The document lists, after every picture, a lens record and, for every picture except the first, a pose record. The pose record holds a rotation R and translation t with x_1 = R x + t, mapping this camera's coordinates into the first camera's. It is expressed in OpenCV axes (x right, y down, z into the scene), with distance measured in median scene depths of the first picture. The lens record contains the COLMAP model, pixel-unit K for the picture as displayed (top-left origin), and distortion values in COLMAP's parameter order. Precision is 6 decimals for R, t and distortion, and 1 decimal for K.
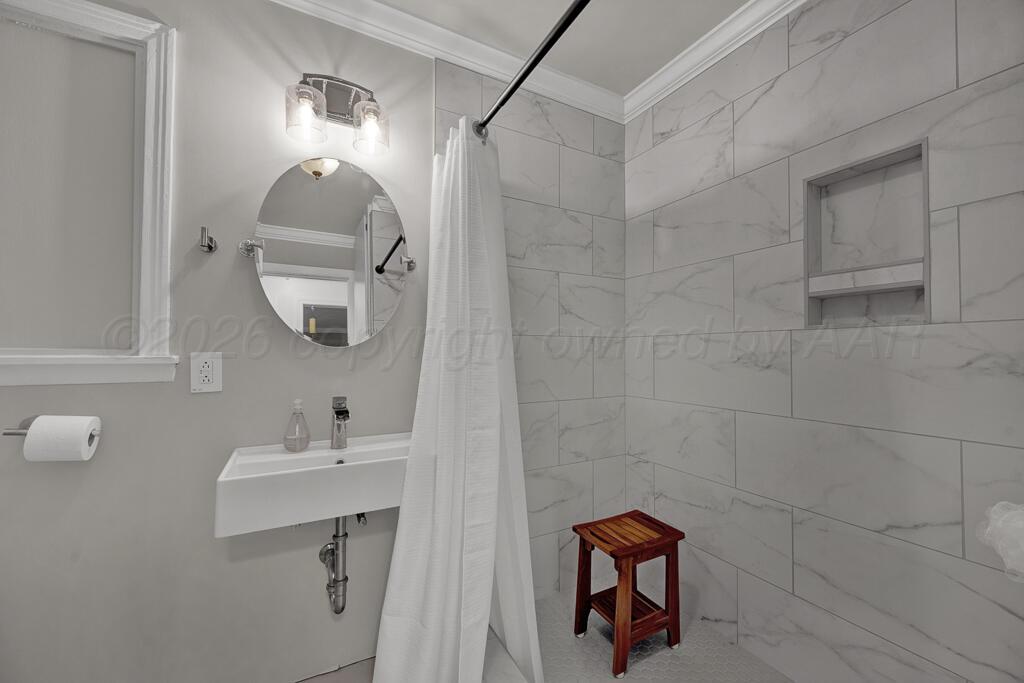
lens RADIAL K [[405.1, 0, 512.0], [0, 405.1, 341.5], [0, 0, 1]] dist [0.001200, 0.000009]
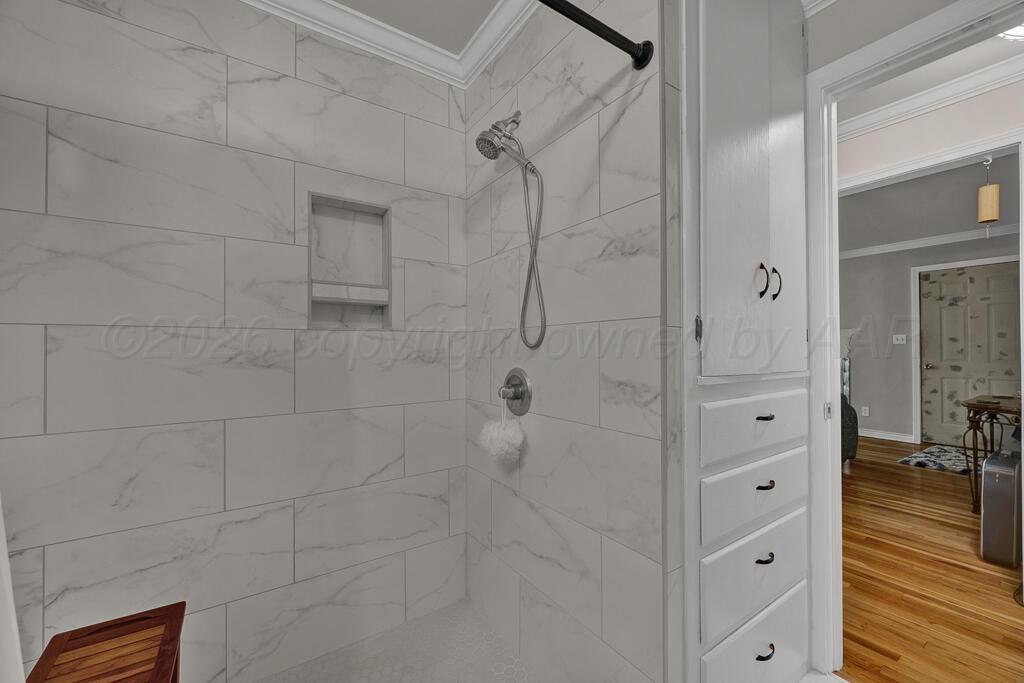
lens RADIAL K [[405.1, 0, 512.0], [0, 405.1, 341.5], [0, 0, 1]] dist [0.001200, 0.000009]
pose [[-0.104720, 0.017134, 0.994354, -0.403515], [-0.019453, 0.999625, -0.019274, 0.012464], [-0.994311, -0.021362, -0.104348, 0.556475]]
